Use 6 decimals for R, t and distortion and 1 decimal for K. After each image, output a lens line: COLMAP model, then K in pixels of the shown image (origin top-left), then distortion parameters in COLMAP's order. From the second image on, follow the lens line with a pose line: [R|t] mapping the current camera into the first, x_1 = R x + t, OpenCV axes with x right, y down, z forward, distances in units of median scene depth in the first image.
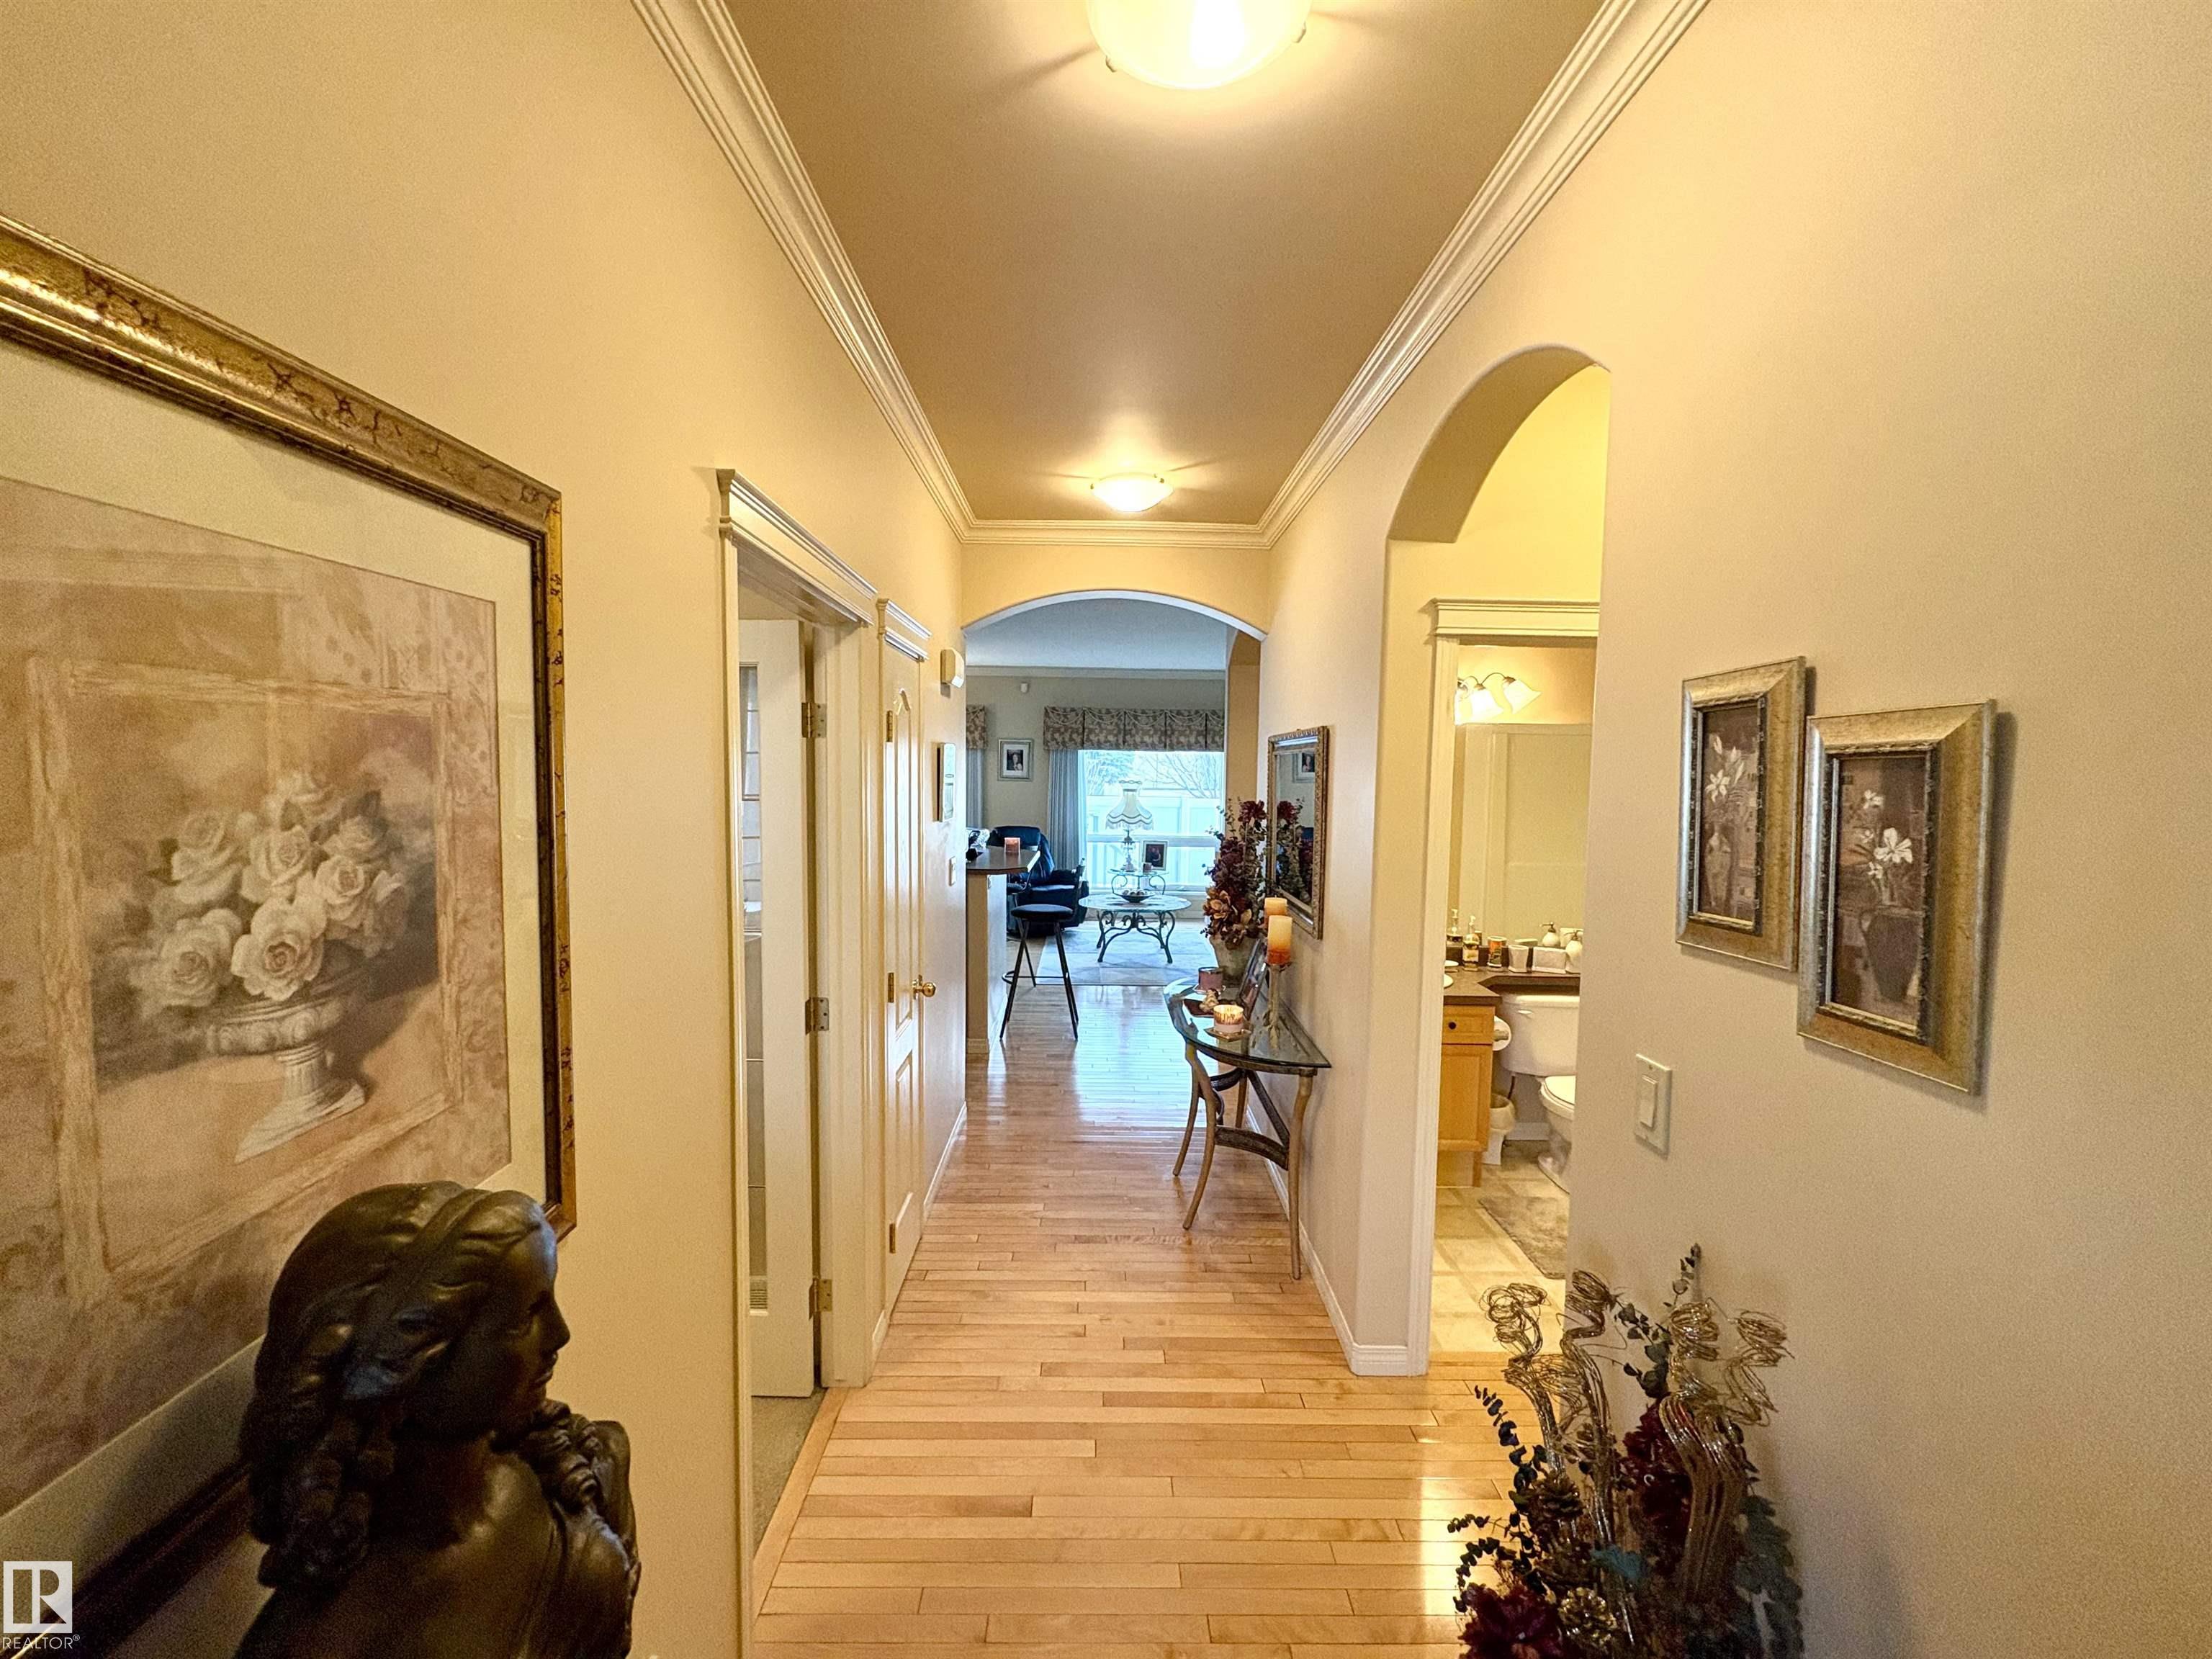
lens RADIAL K [[878.1, 0, 1106.0], [0, 878.1, 829.5], [0, 0, 1]] dist [0.002445, 0.000120]
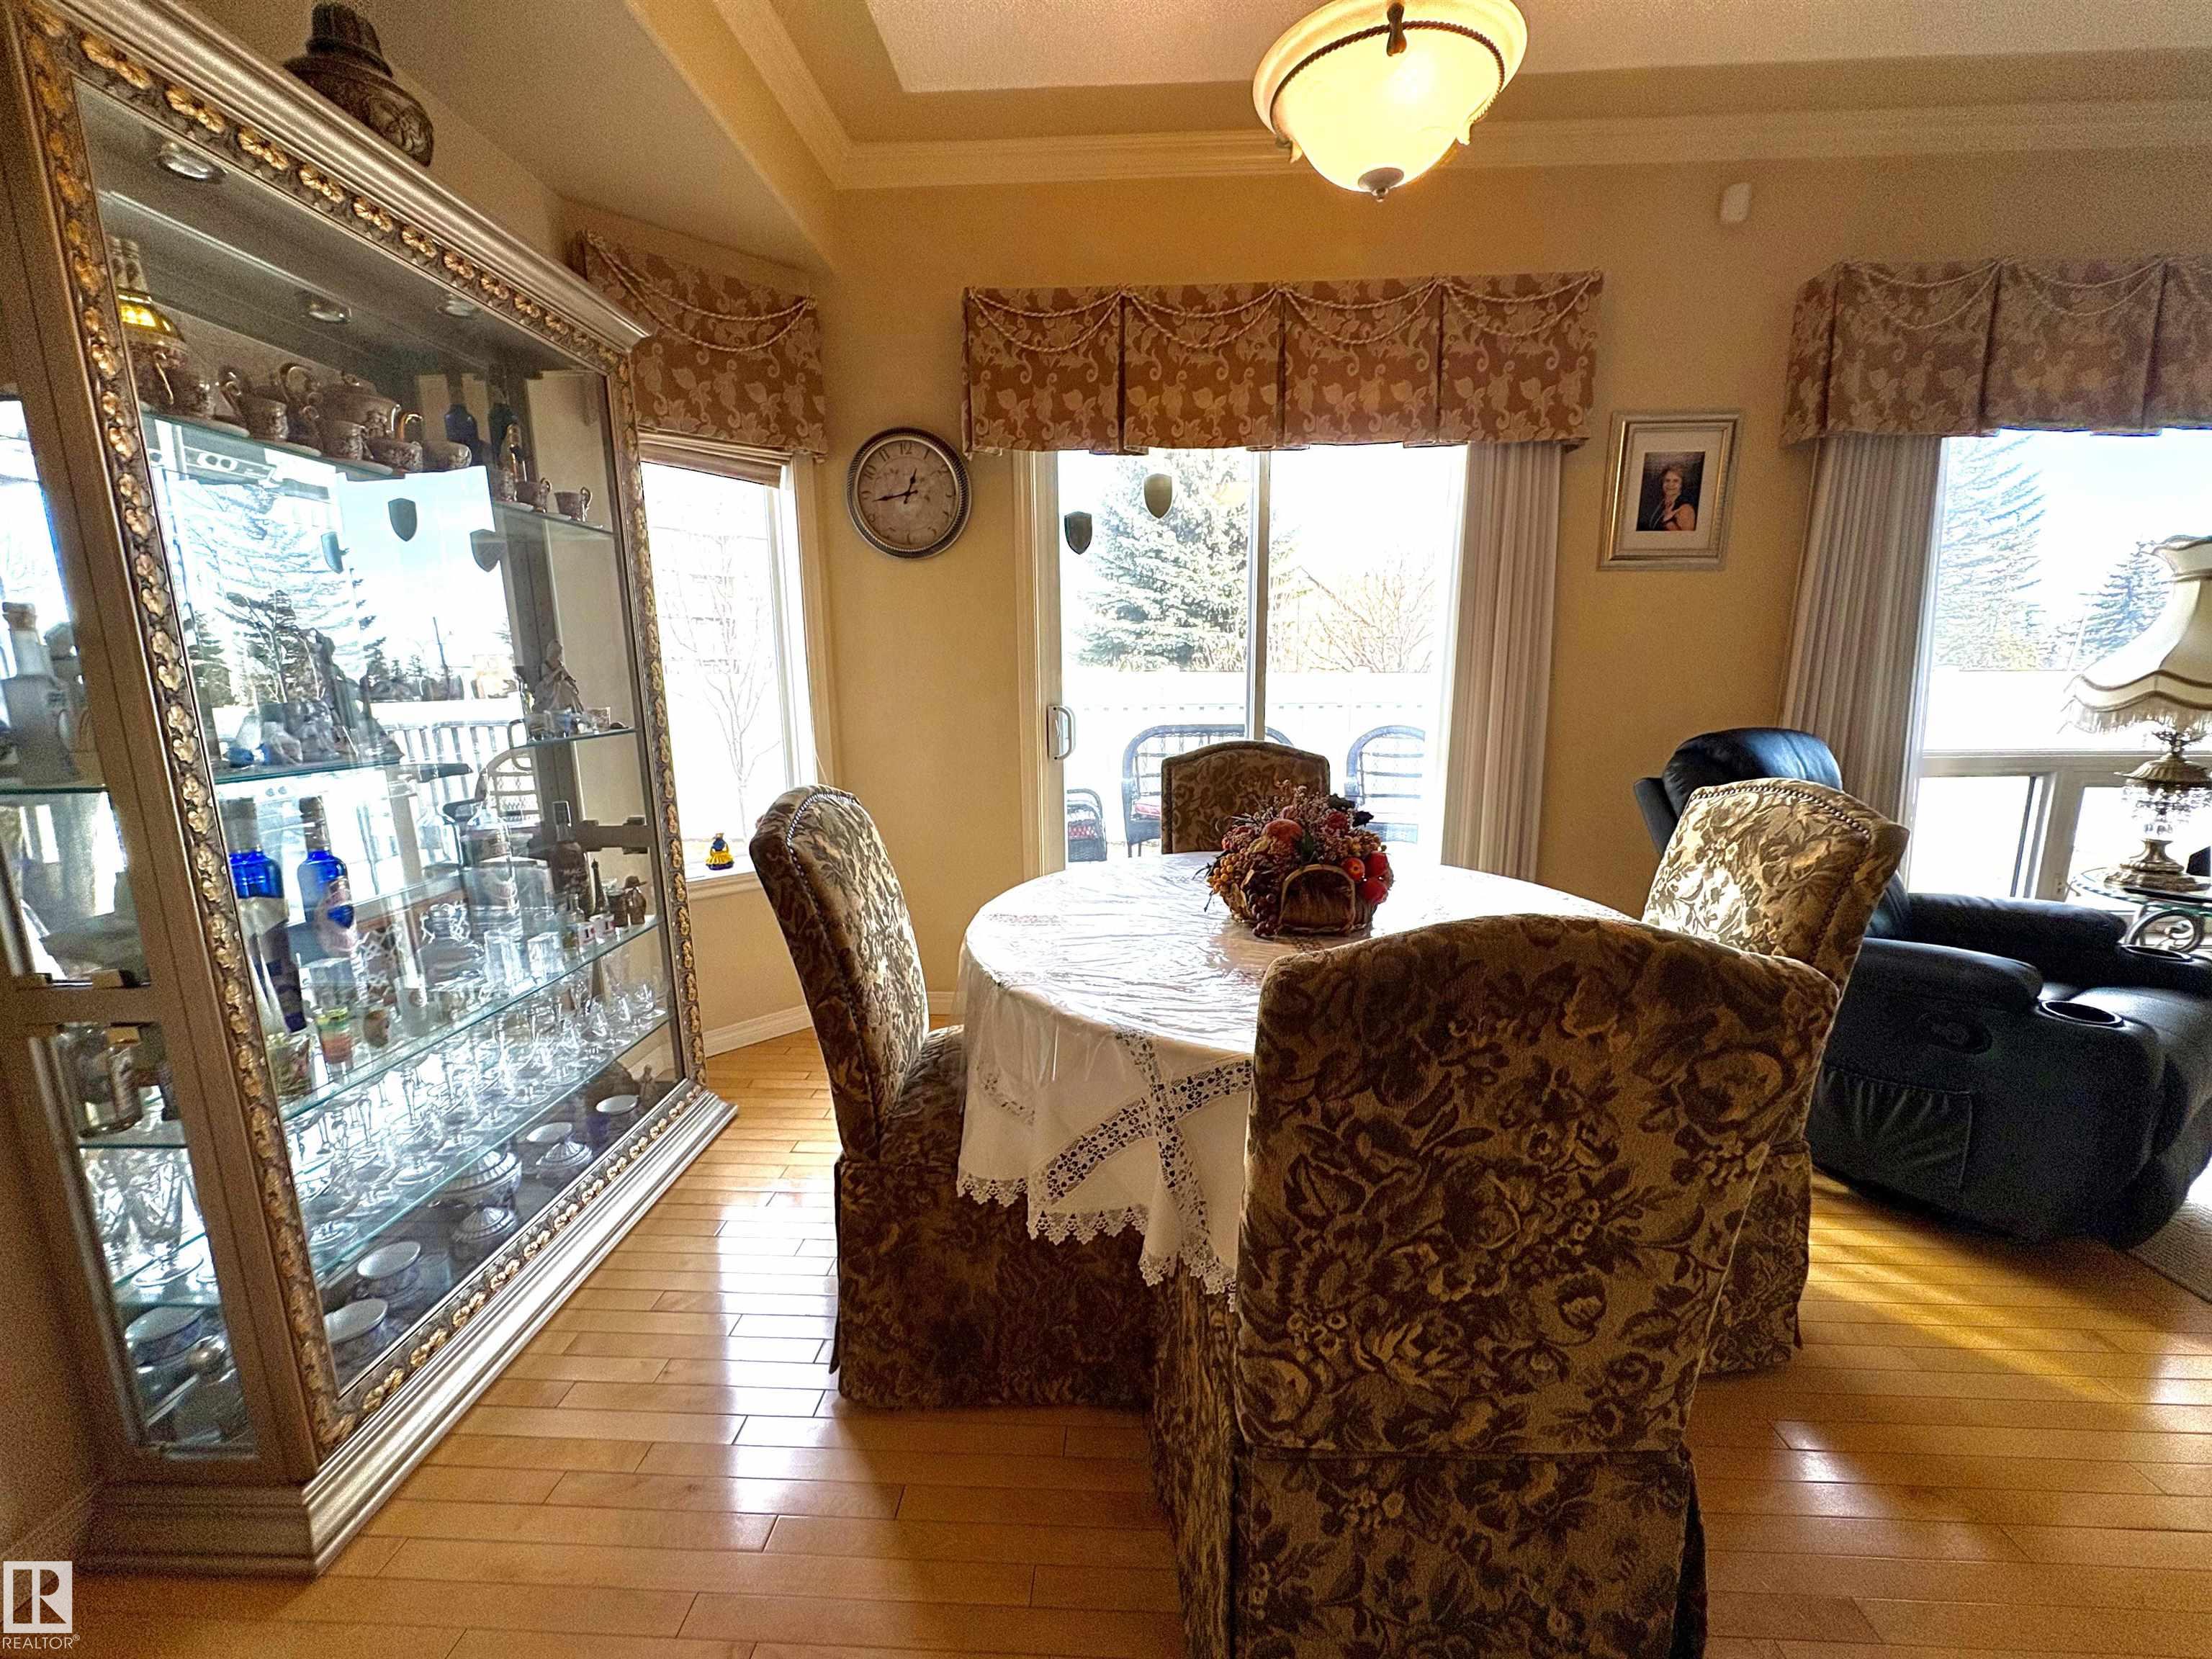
lens RADIAL K [[880.3, 0, 1105.2], [0, 880.3, 828.0], [0, 0, 1]] dist [-0.000005, -0.000109]
pose [[0.997842, -0.014087, -0.064134, -0.271723], [0.021006, 0.993873, 0.108511, -0.006898], [0.062213, -0.109624, 0.992024, 0.709071]]
